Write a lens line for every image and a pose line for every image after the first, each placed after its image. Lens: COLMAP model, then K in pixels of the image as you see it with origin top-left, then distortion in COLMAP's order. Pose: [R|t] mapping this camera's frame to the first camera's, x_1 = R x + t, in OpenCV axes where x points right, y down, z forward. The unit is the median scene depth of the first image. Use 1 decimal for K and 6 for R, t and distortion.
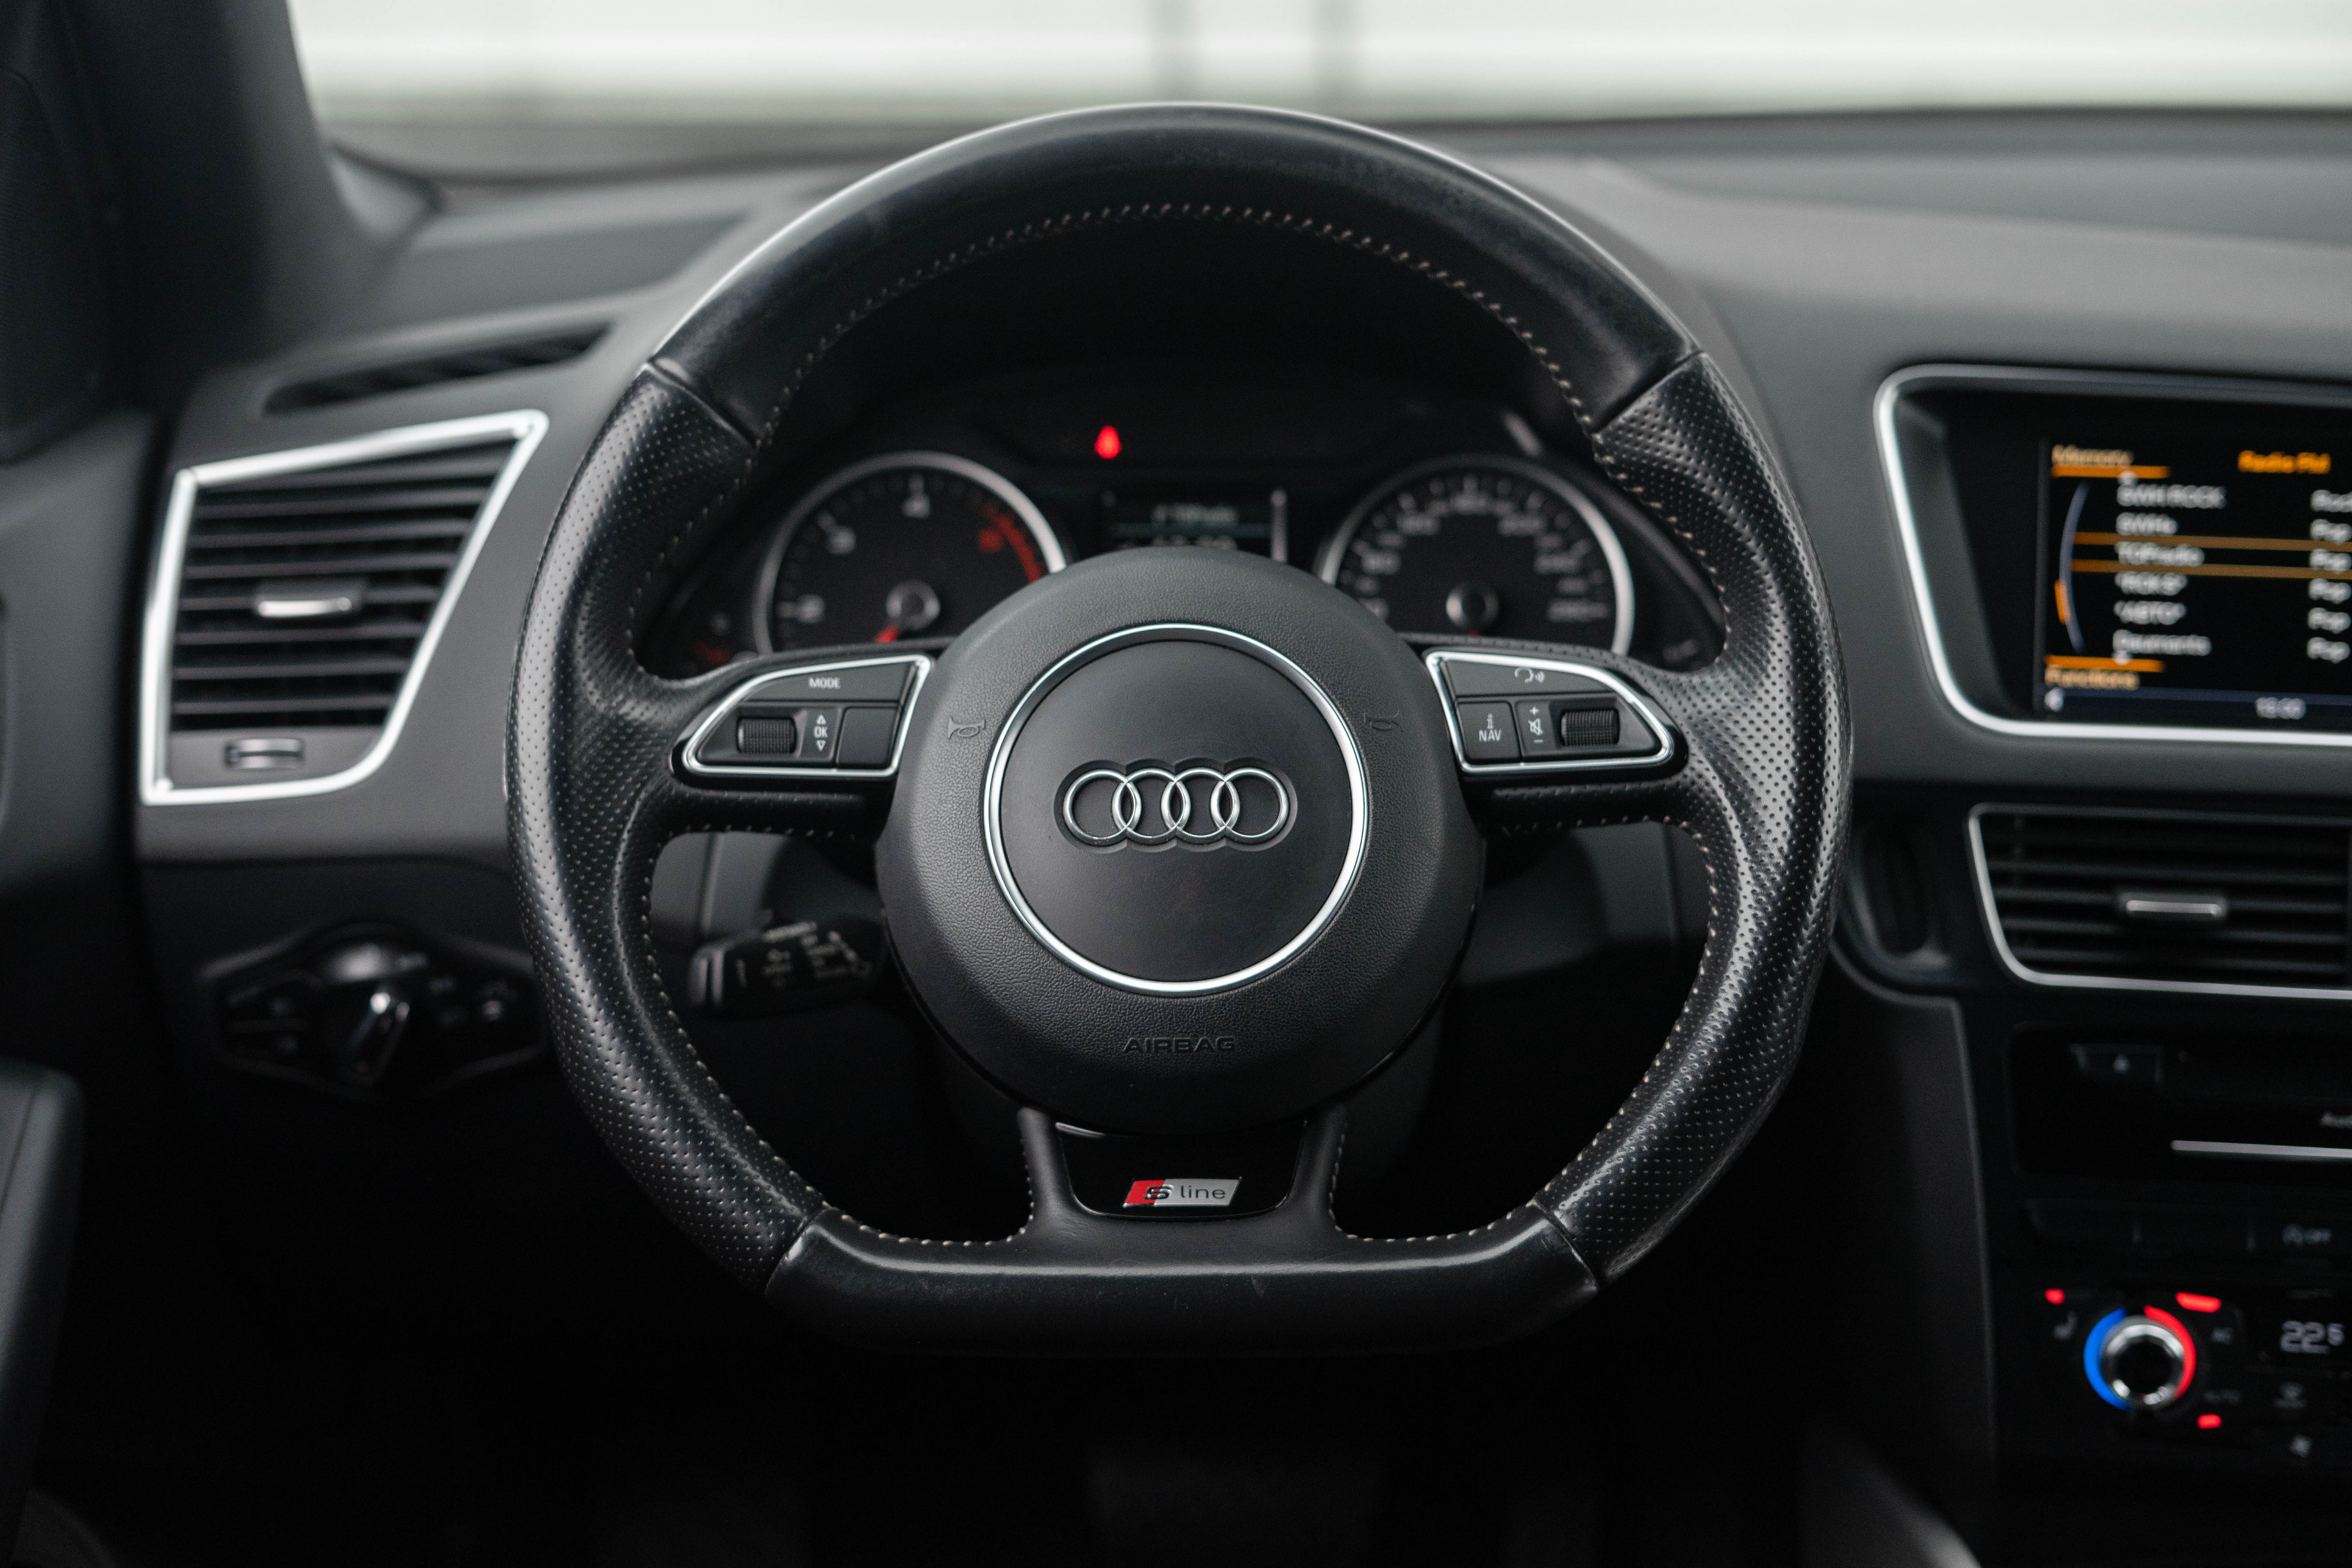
lens RADIAL K [[3706.4, 0, 1148.6], [0, 3706.4, 736.0], [0, 0, 1]] dist [-0.069005, 0.000000]
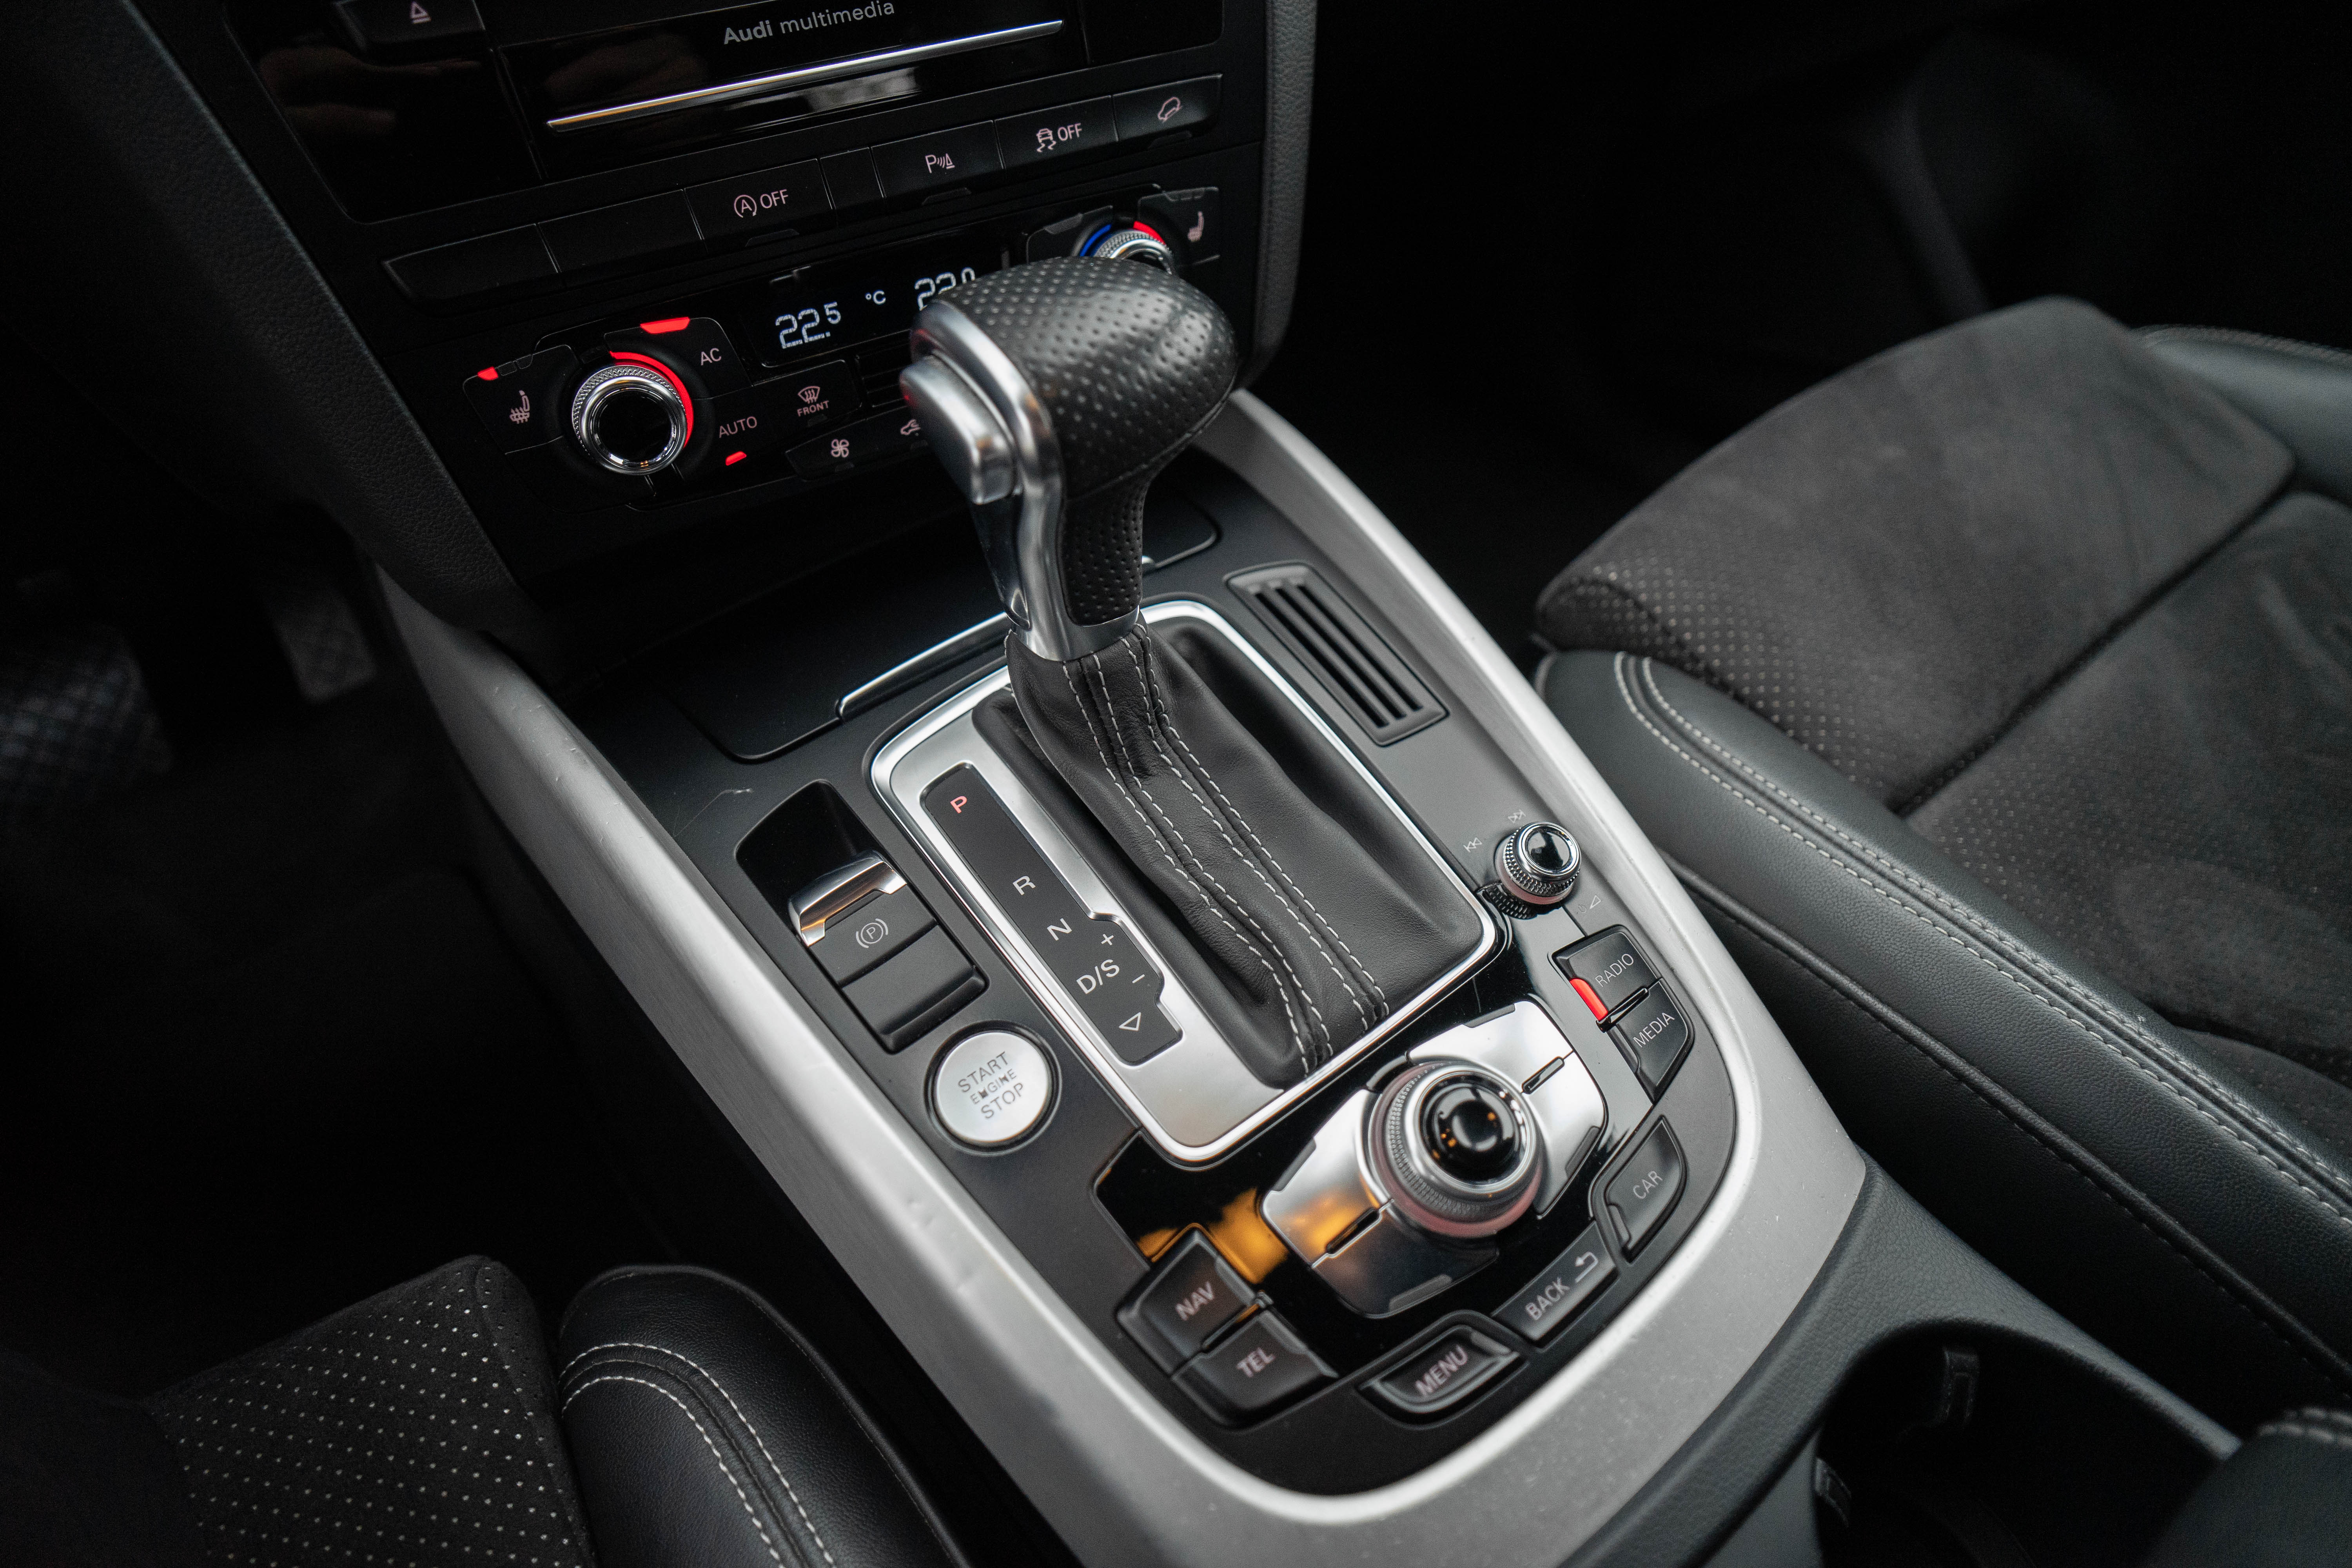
lens RADIAL K [[1229.0, 0, 1191.2], [0, 1229.0, 776.4], [0, 0, 1]] dist [-0.051468, 0.019488]
pose [[0.777346, -0.464193, 0.424568, 0.204782], [0.177140, 0.809120, 0.560309, 0.099821], [-0.603618, -0.360346, 0.711193, 0.668600]]
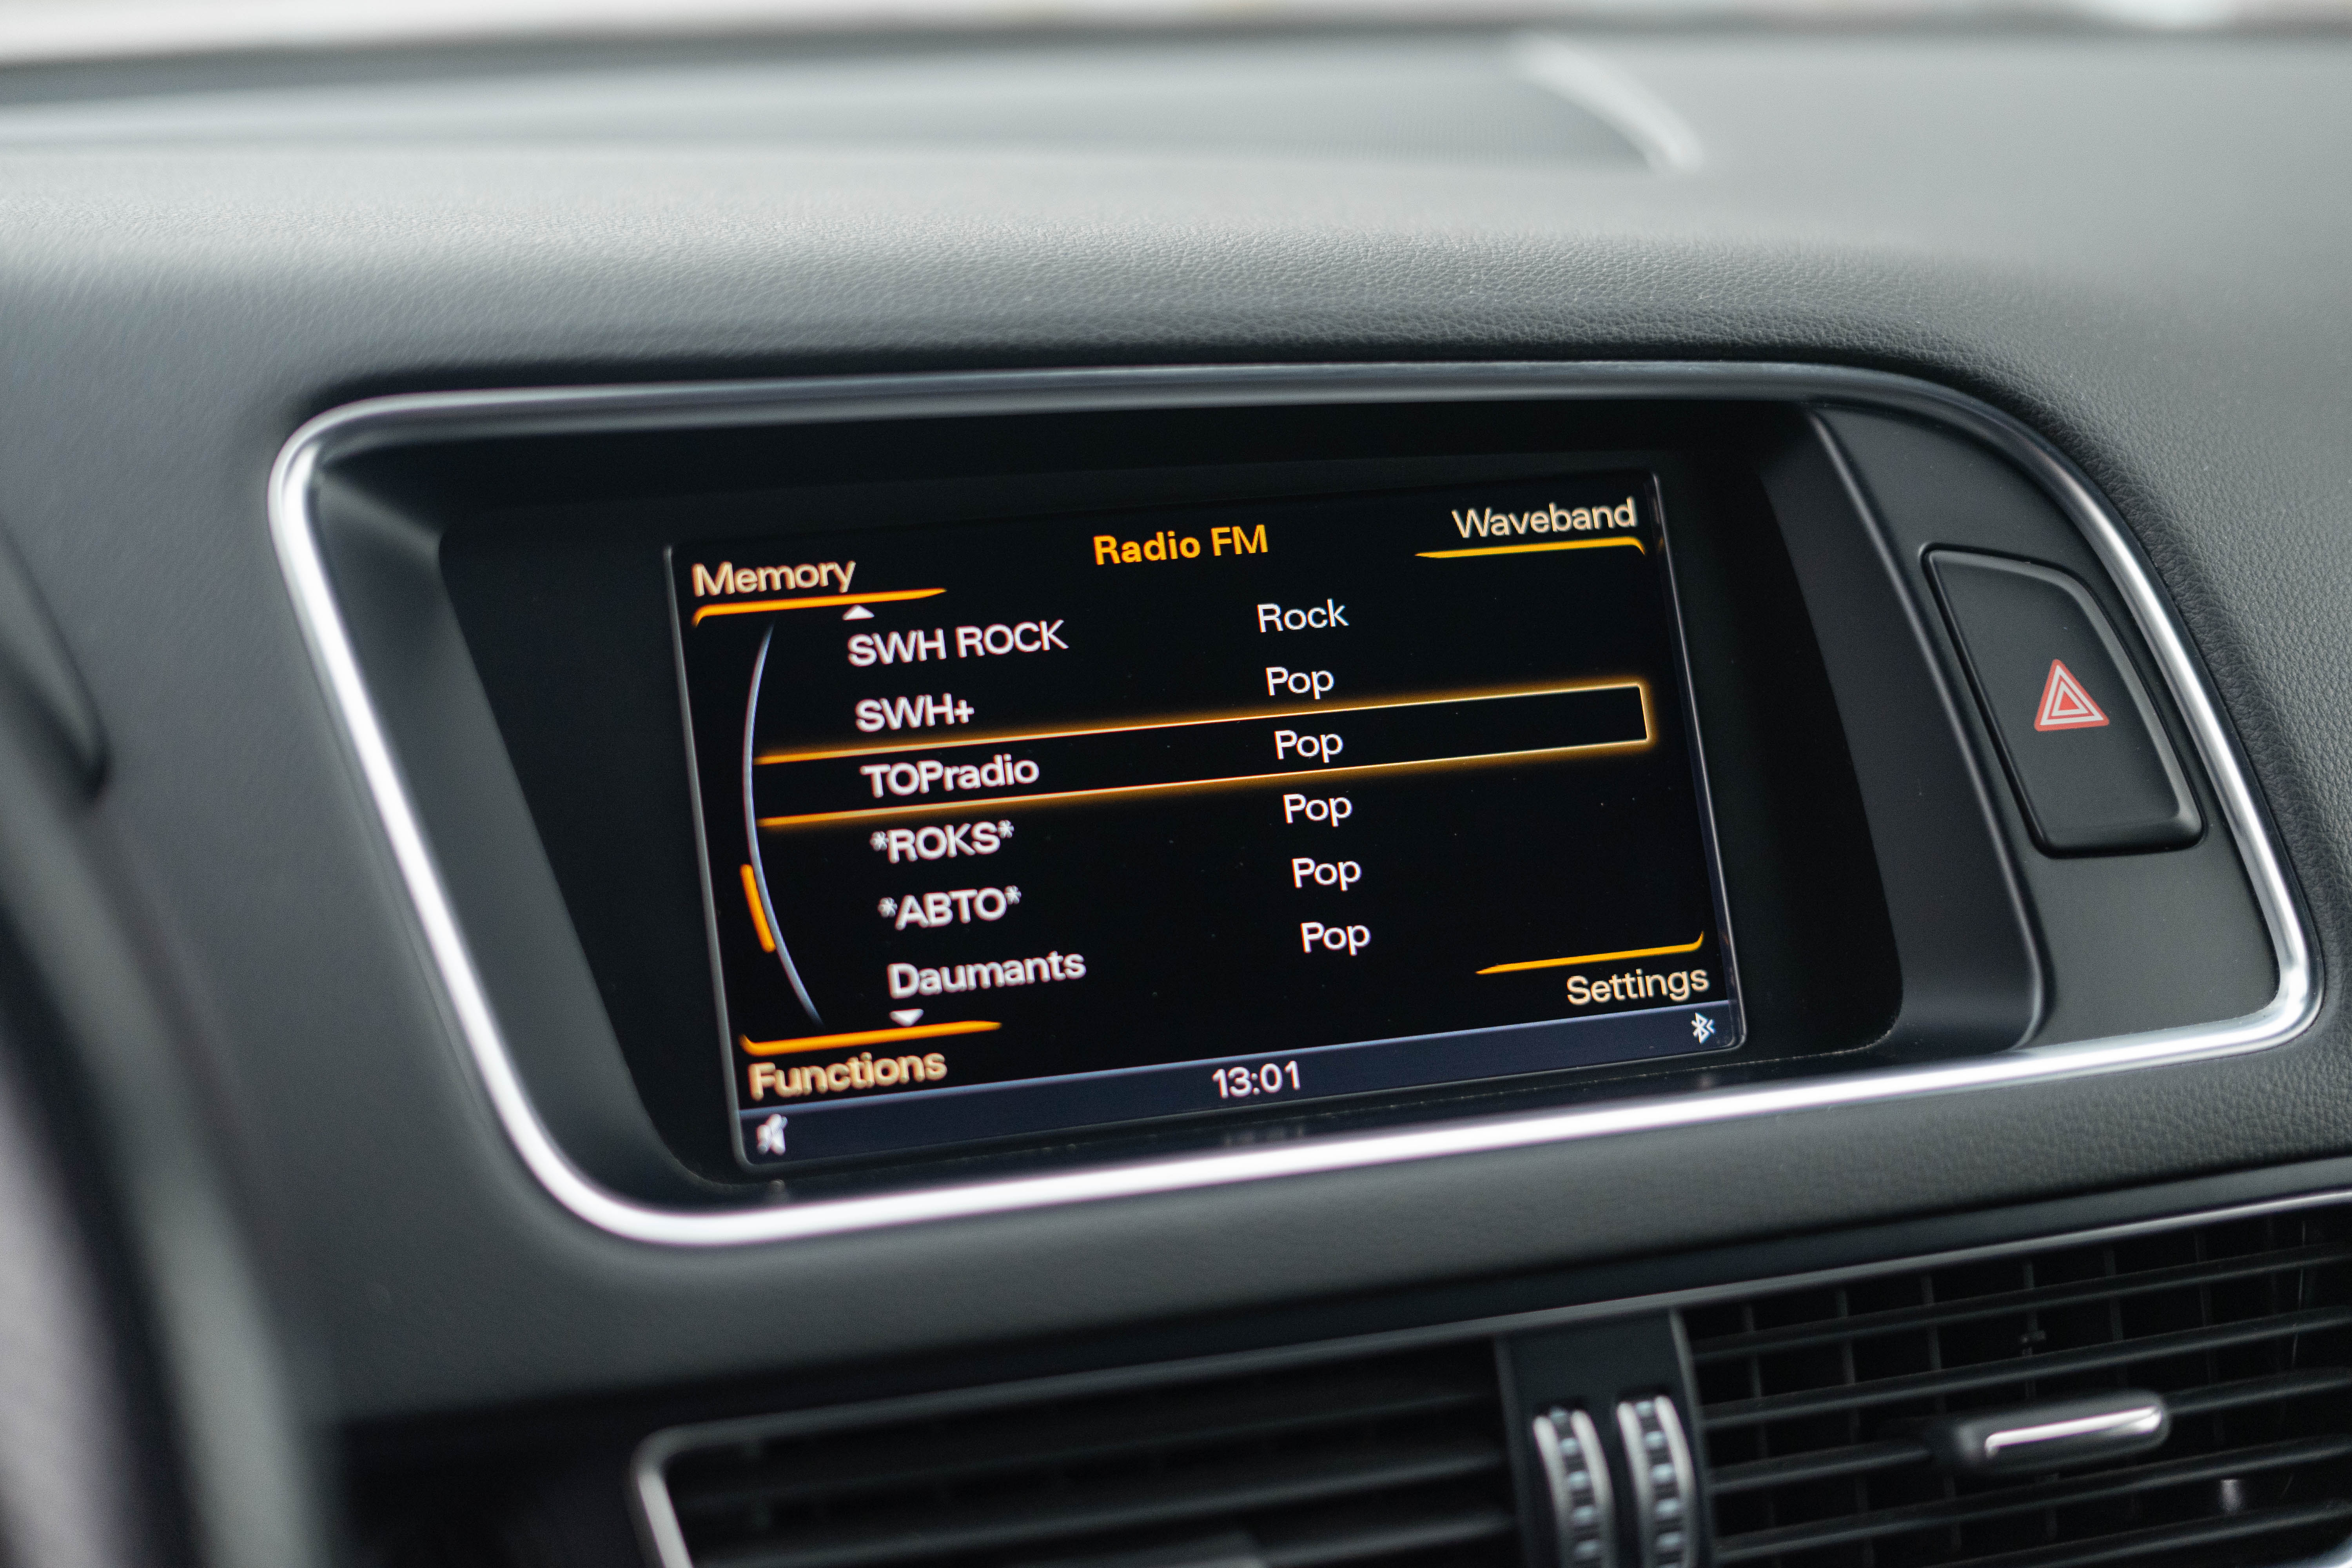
lens RADIAL K [[3706.4, 0, 1189.7], [0, 3706.4, 791.9], [0, 0, 1]] dist [-0.069005, 0.000000]
pose [[0.892843, -0.115734, 0.435244, 0.104897], [0.140475, 0.989769, -0.024979, -0.032026], [-0.427900, 0.083443, 0.899966, 0.585805]]
